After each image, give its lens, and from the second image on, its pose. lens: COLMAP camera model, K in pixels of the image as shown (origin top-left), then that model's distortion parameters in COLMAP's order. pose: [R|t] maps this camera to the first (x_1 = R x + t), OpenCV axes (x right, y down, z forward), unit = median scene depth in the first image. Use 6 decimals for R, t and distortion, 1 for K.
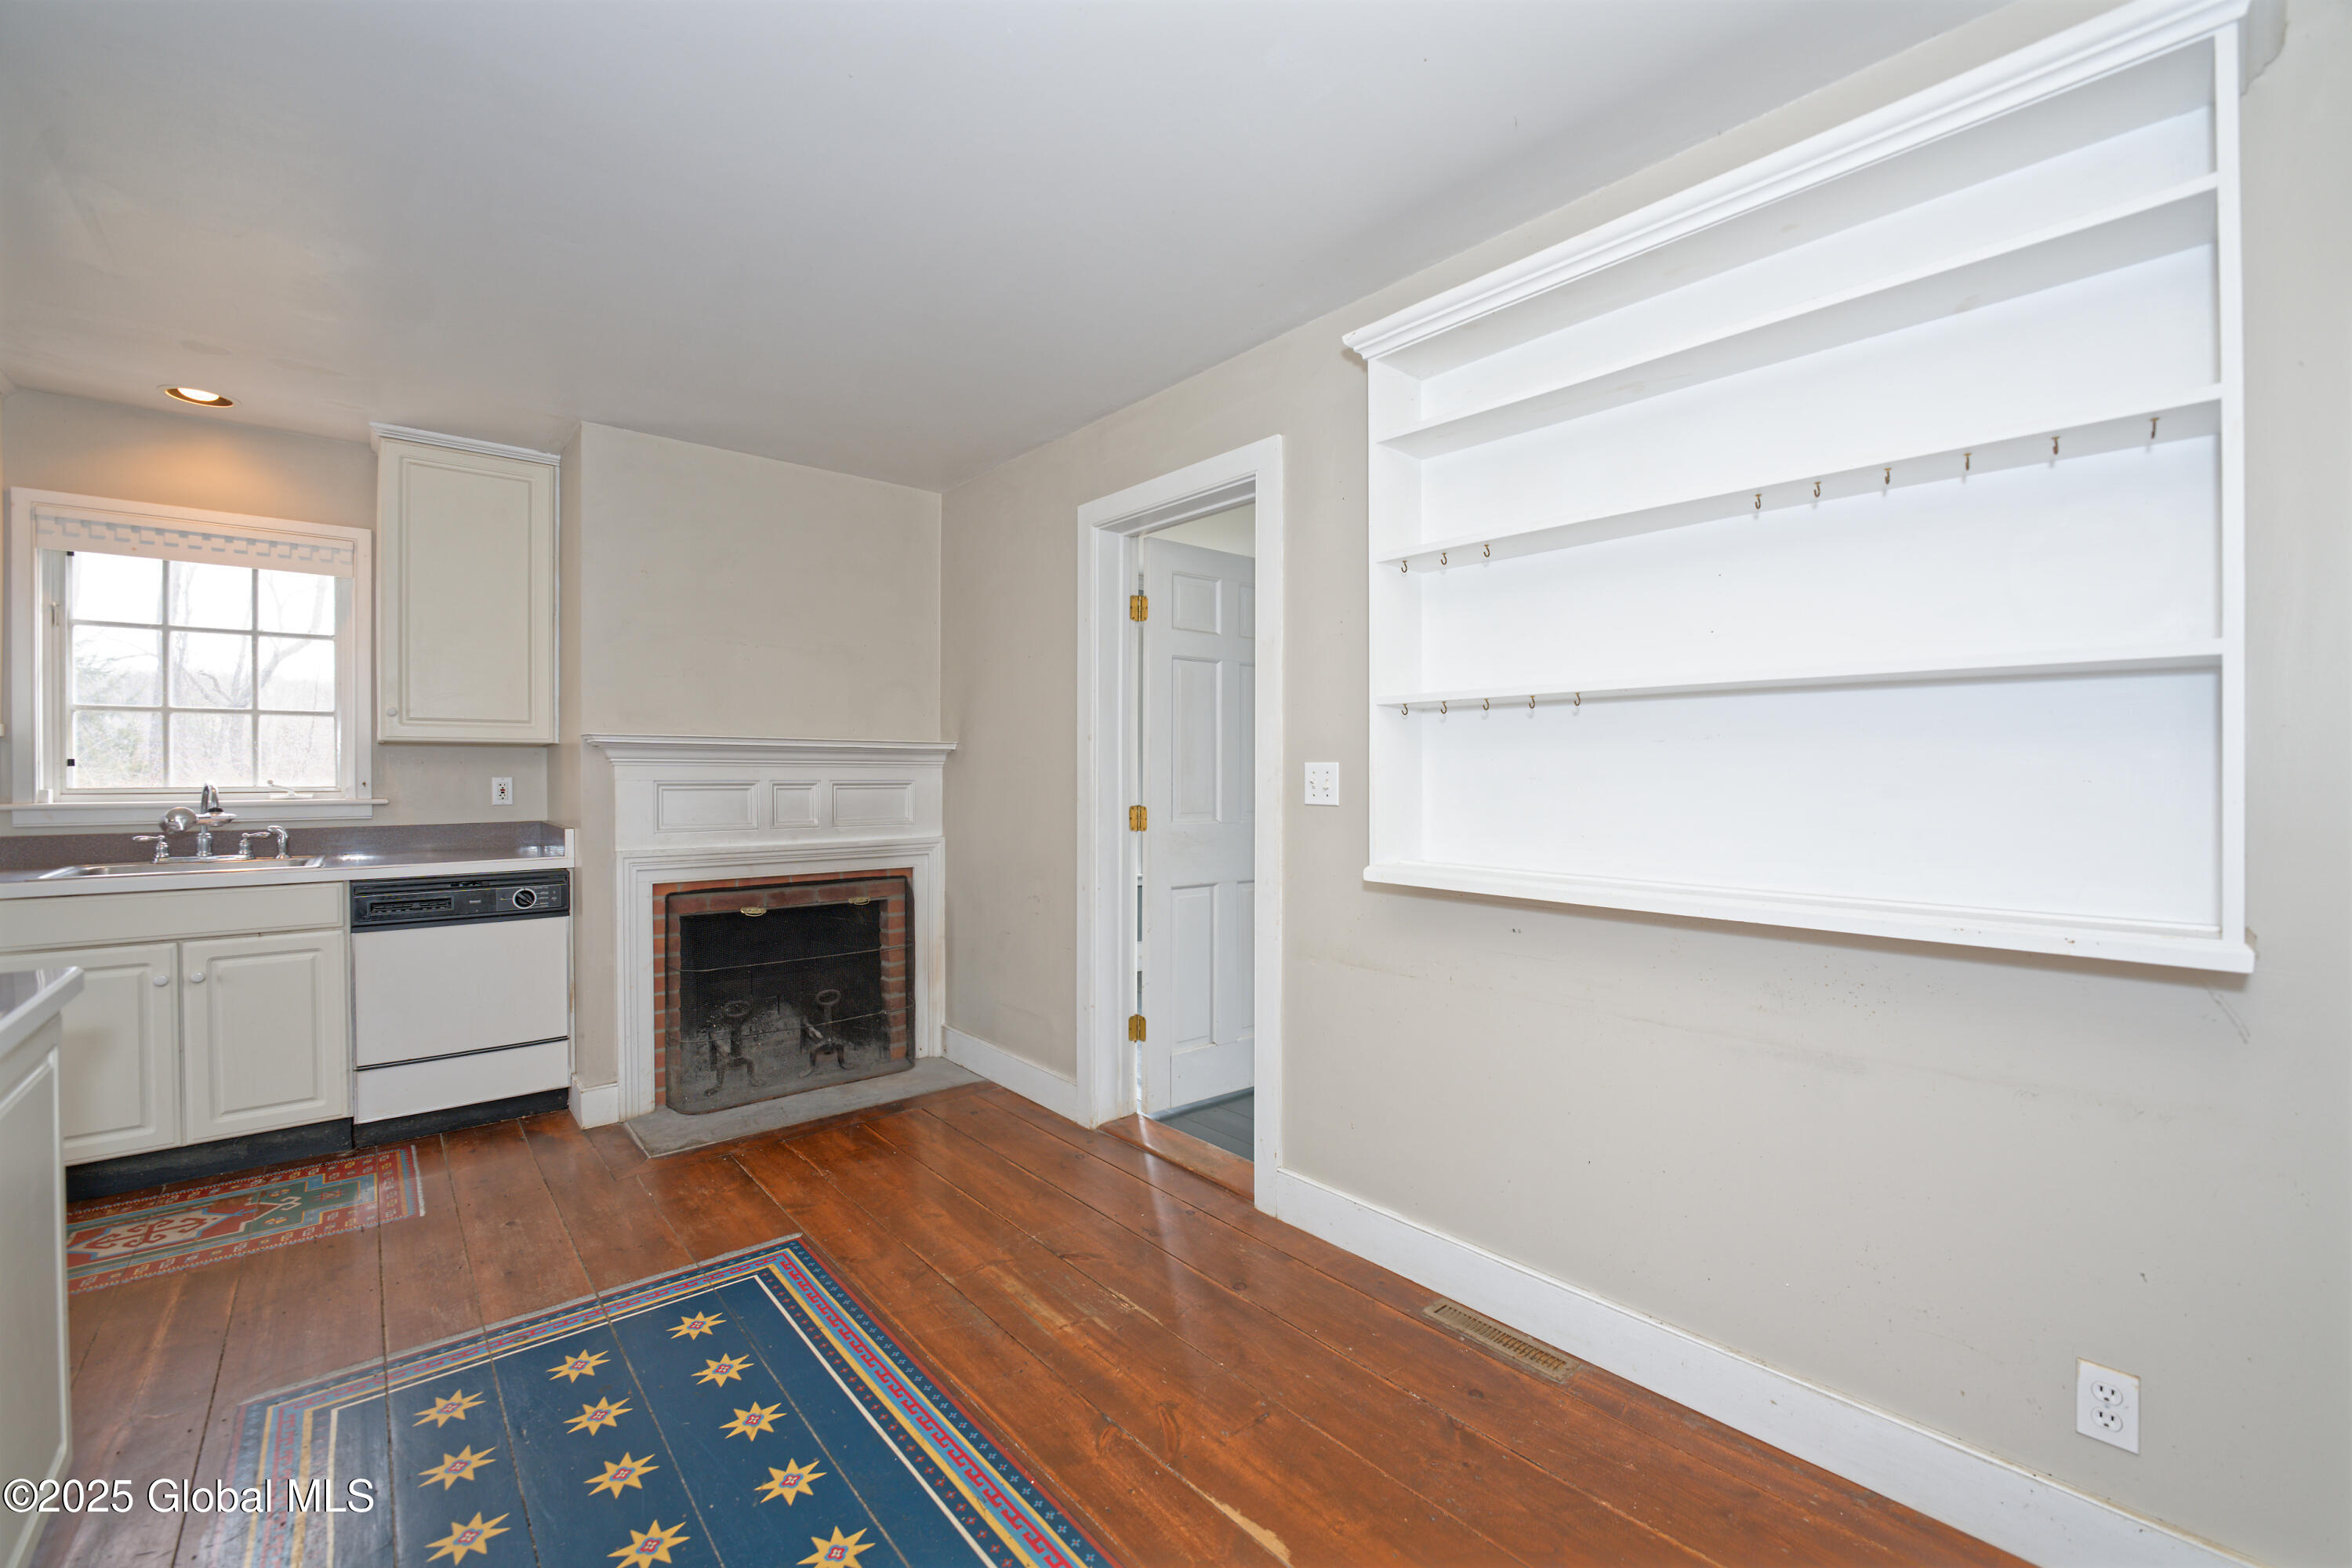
lens RADIAL K [[963.8, 0, 1176.0], [0, 963.8, 784.0], [0, 0, 1]] dist [-0.023408, 0.001211]
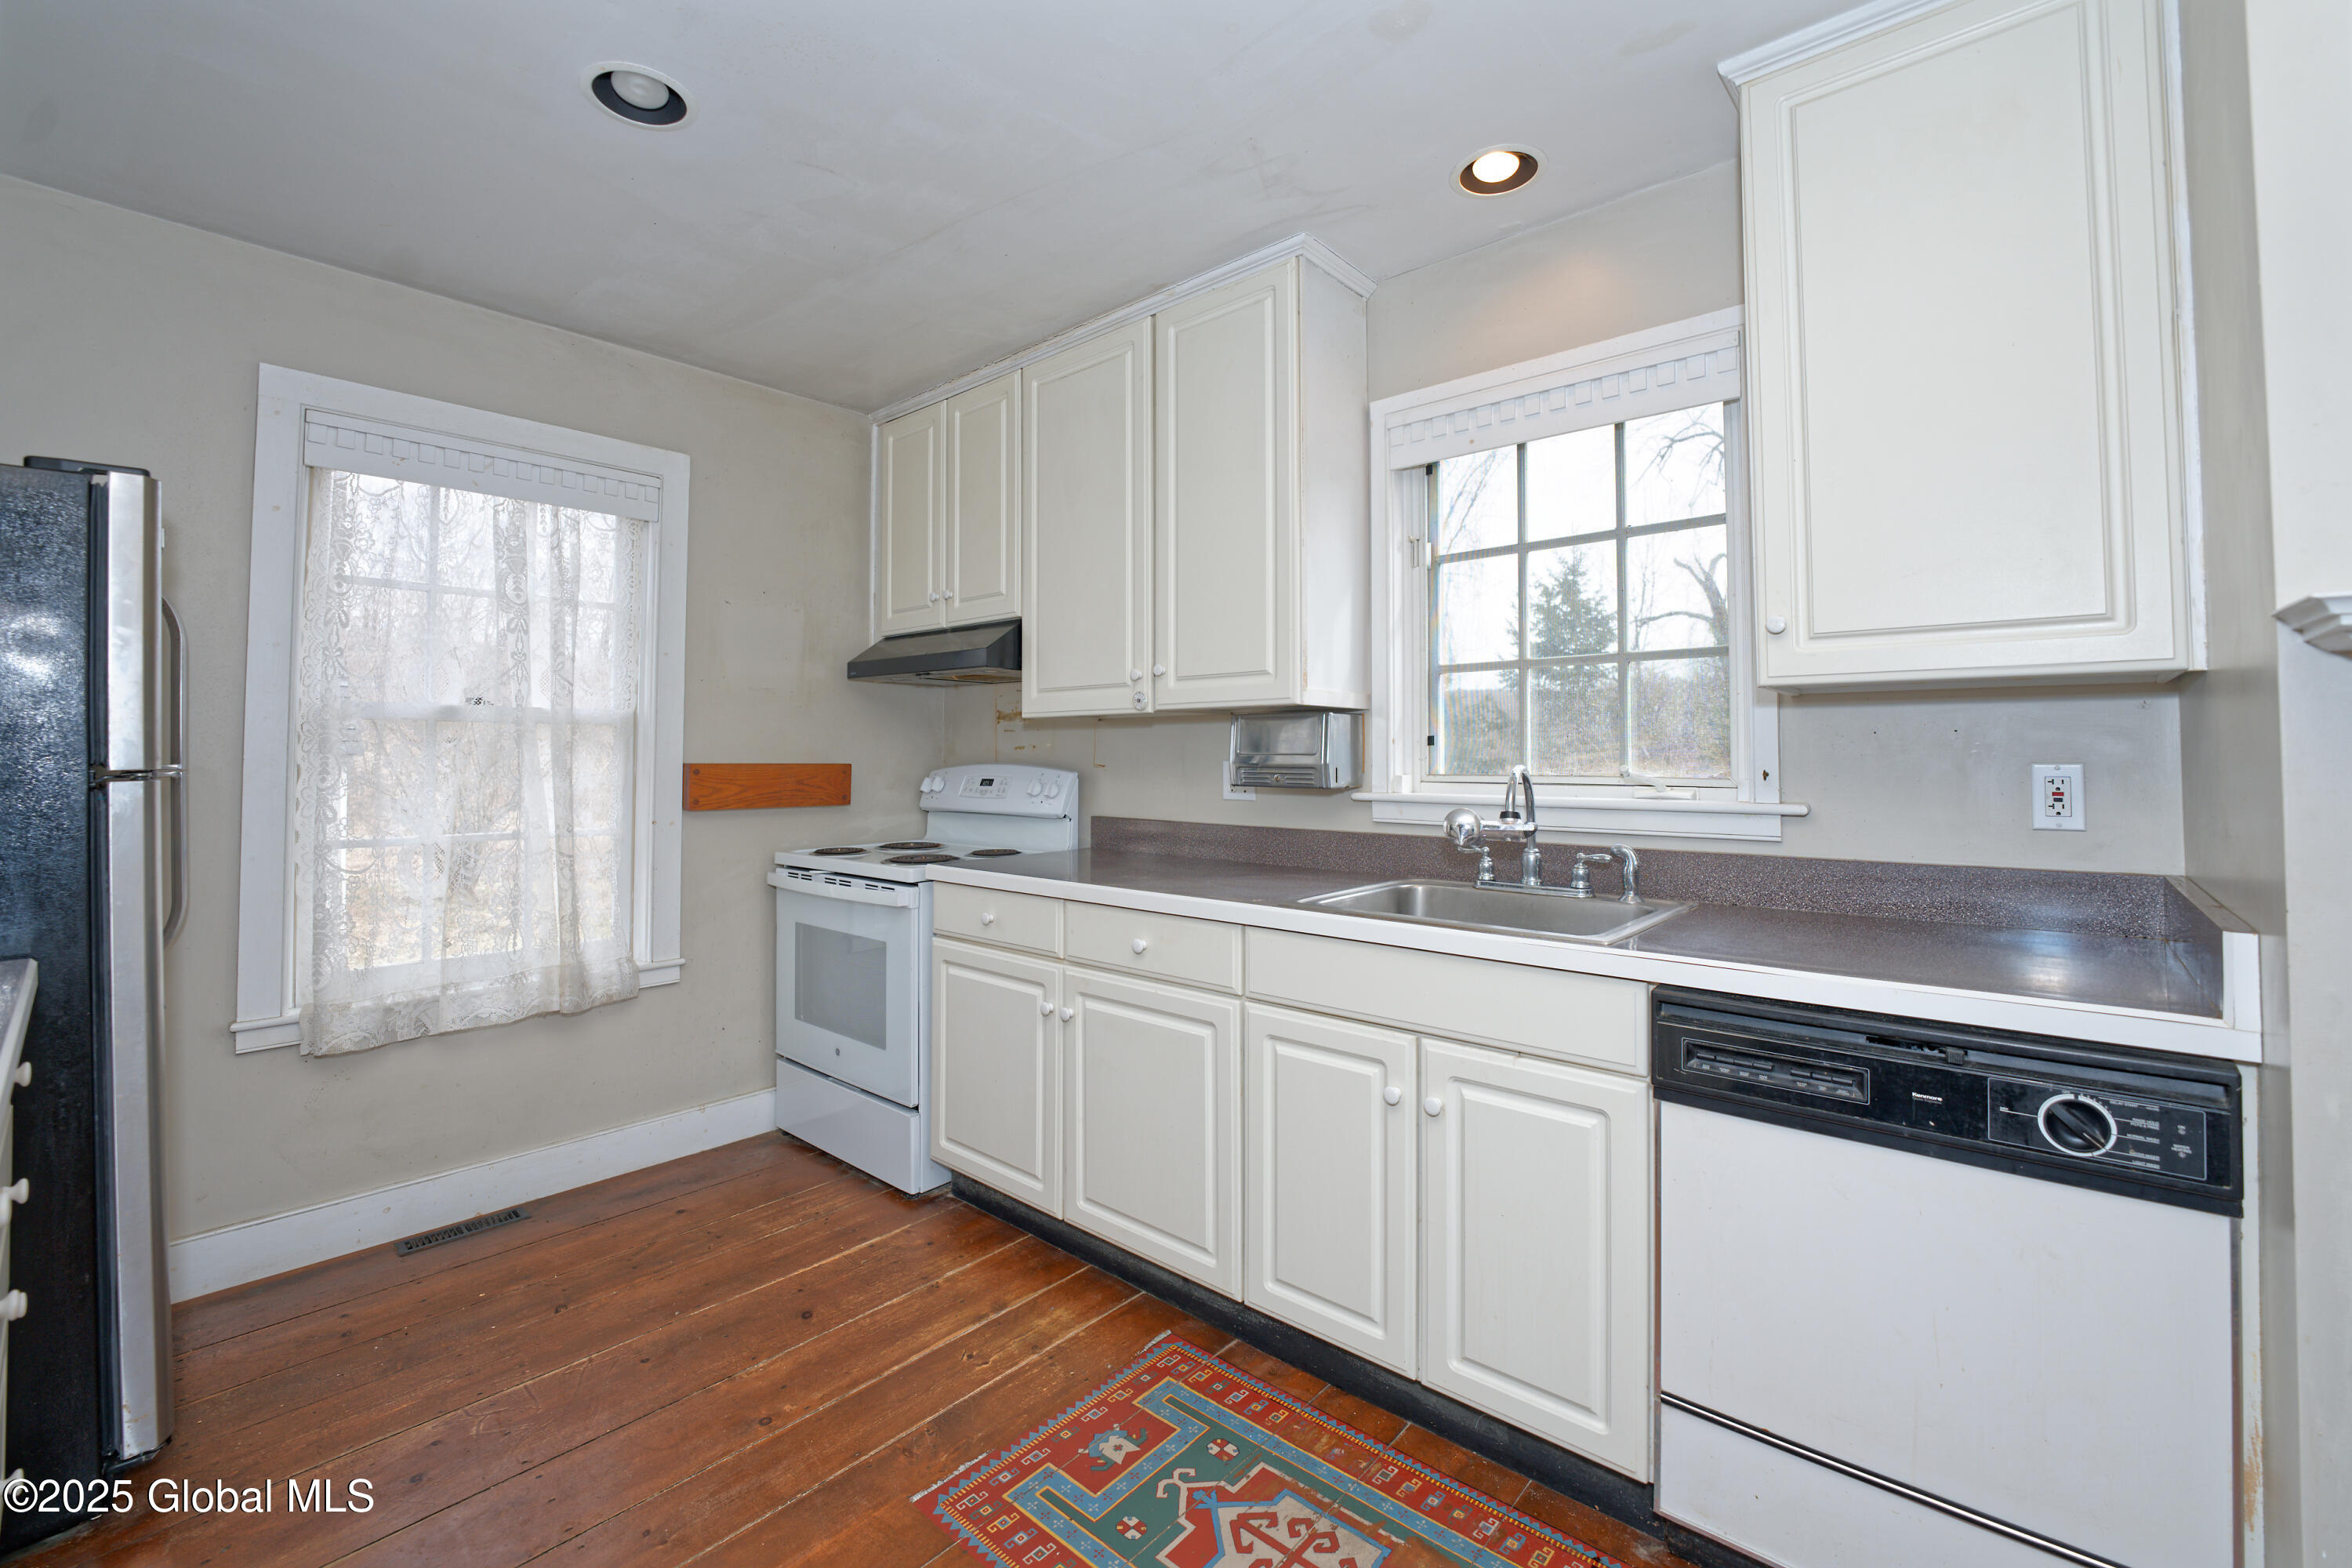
lens RADIAL K [[974.1, 0, 1178.8], [0, 974.1, 731.2], [0, 0, 1]] dist [-0.021339, 0.000154]
pose [[0.142141, -0.028740, -0.989429, -0.426687], [-0.013513, 0.999429, -0.030972, -0.003625], [0.989754, 0.017773, 0.141672, 0.692438]]
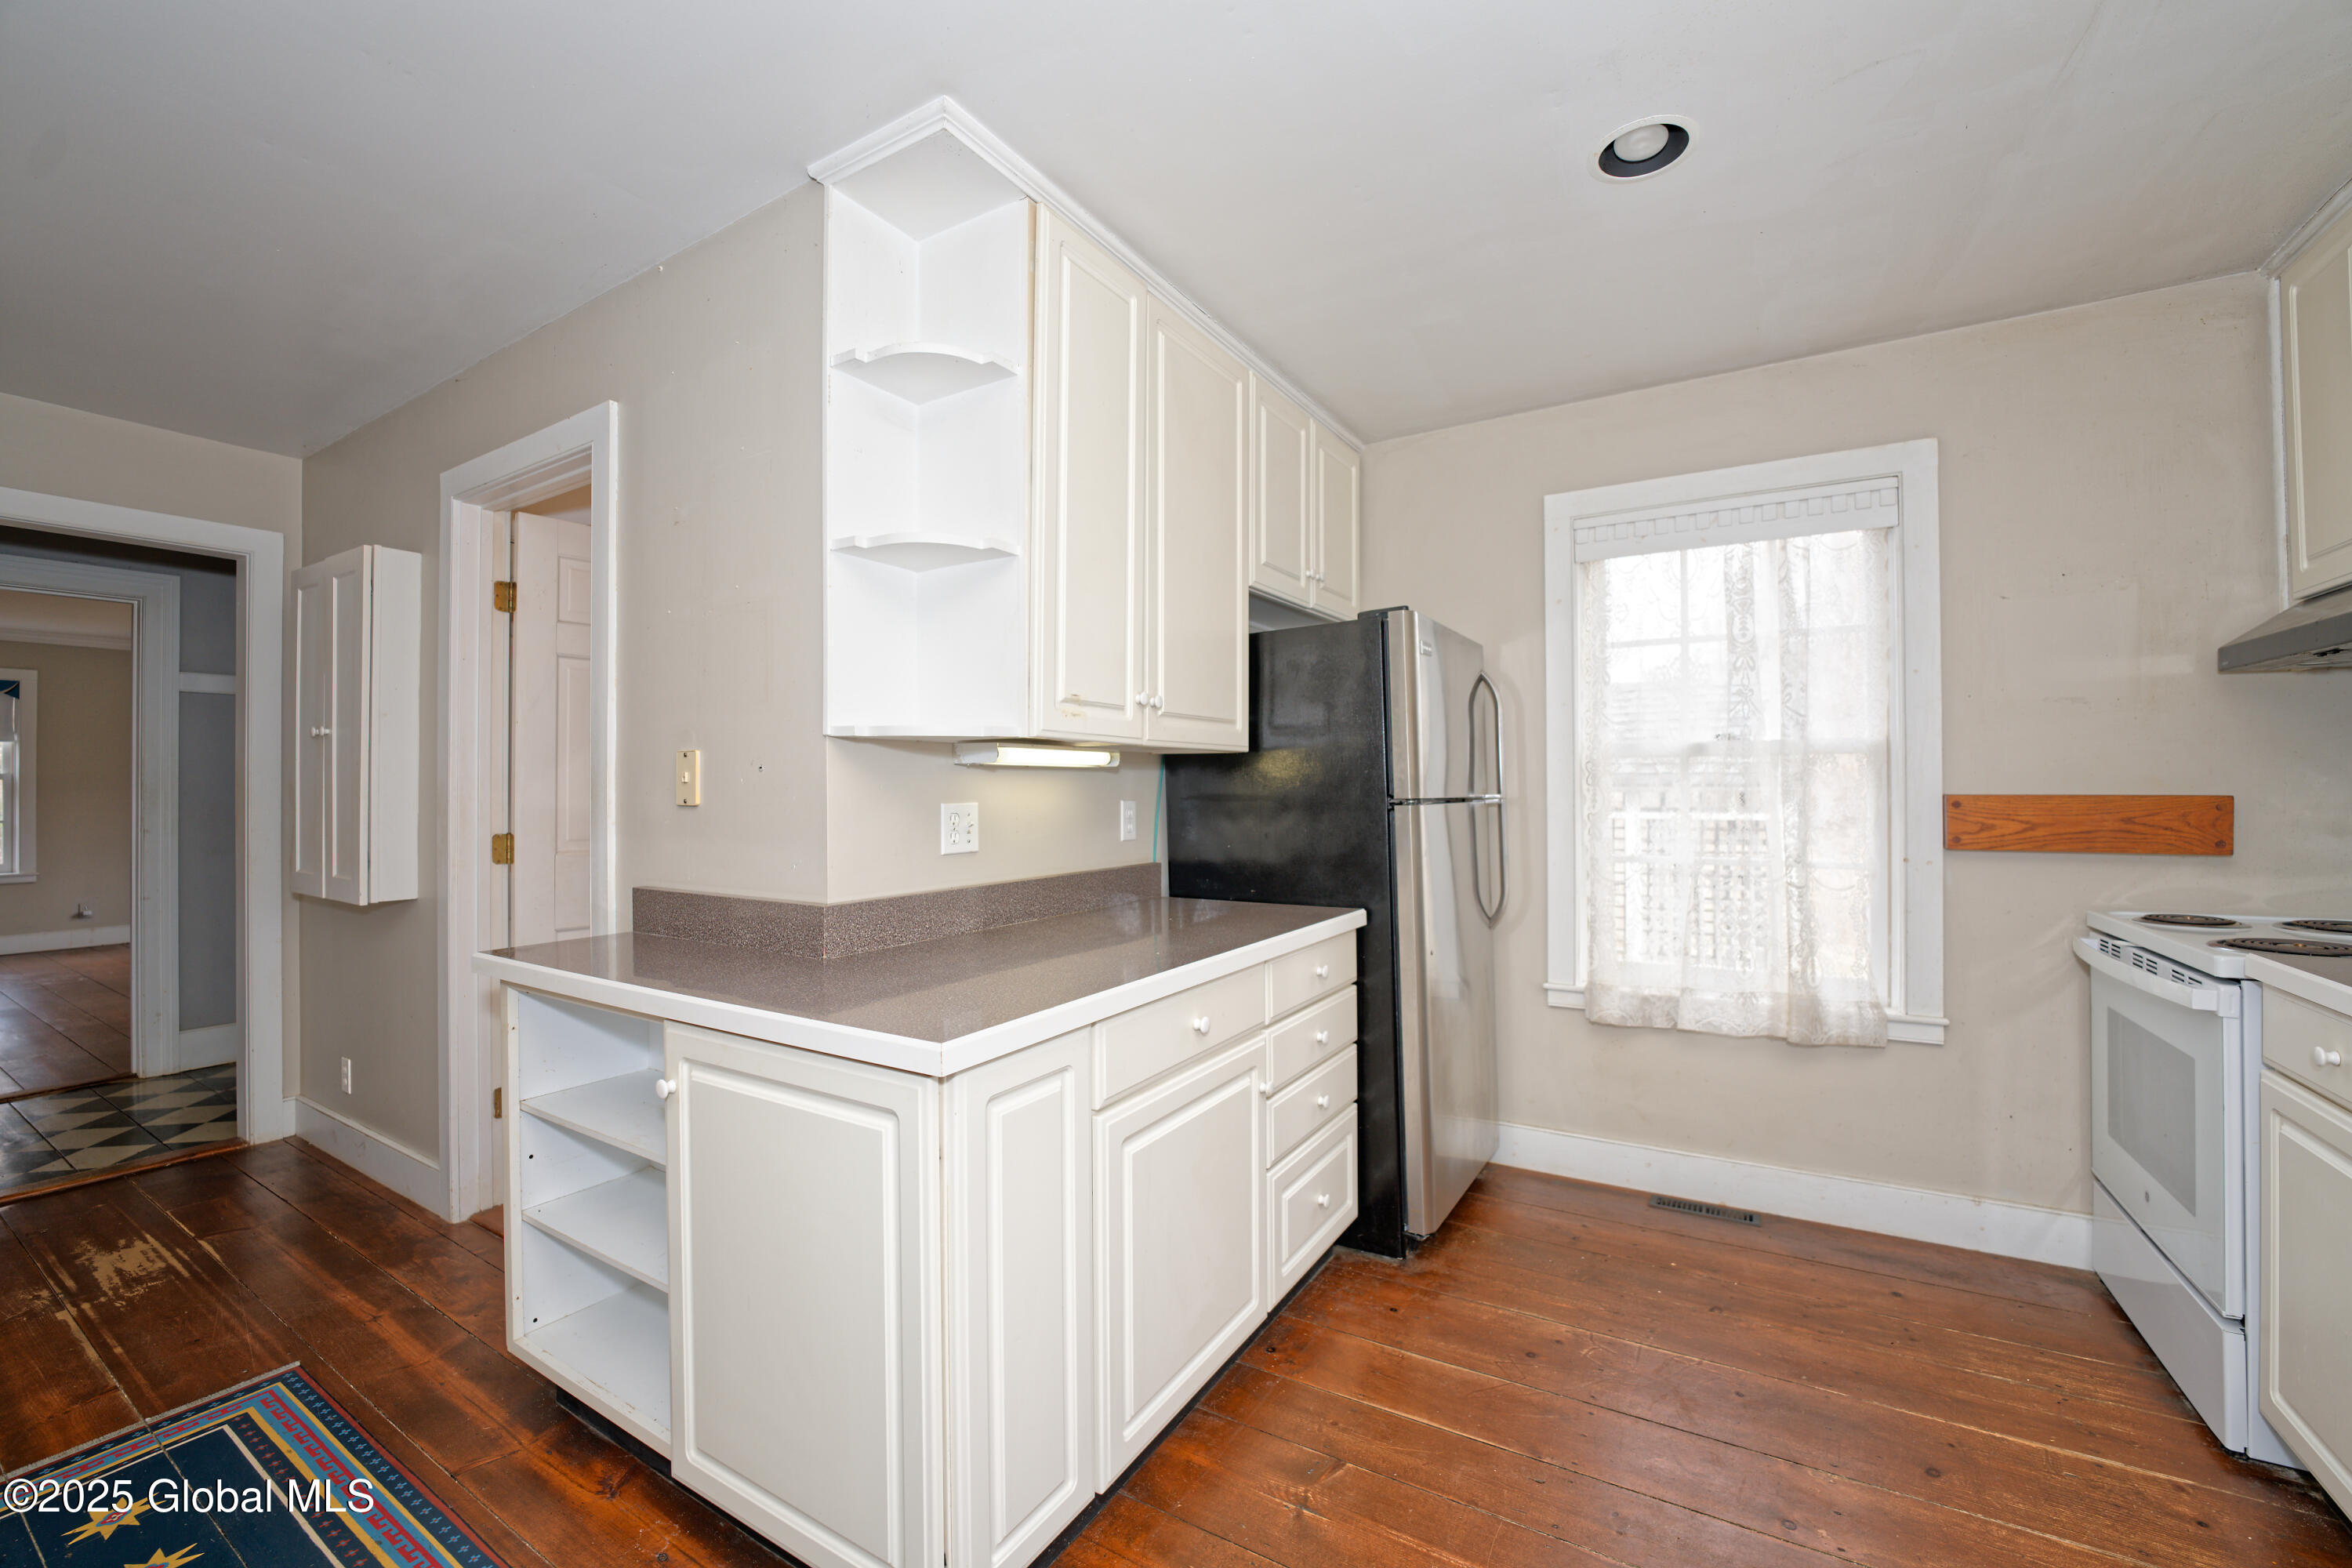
lens RADIAL K [[963.8, 0, 1176.0], [0, 963.8, 784.0], [0, 0, 1]] dist [-0.023408, 0.001211]
pose [[-0.950187, 0.001950, -0.311673, -0.634628], [-0.000938, 0.999958, 0.009113, -0.014209], [0.311678, 0.008952, -0.950146, 1.018744]]
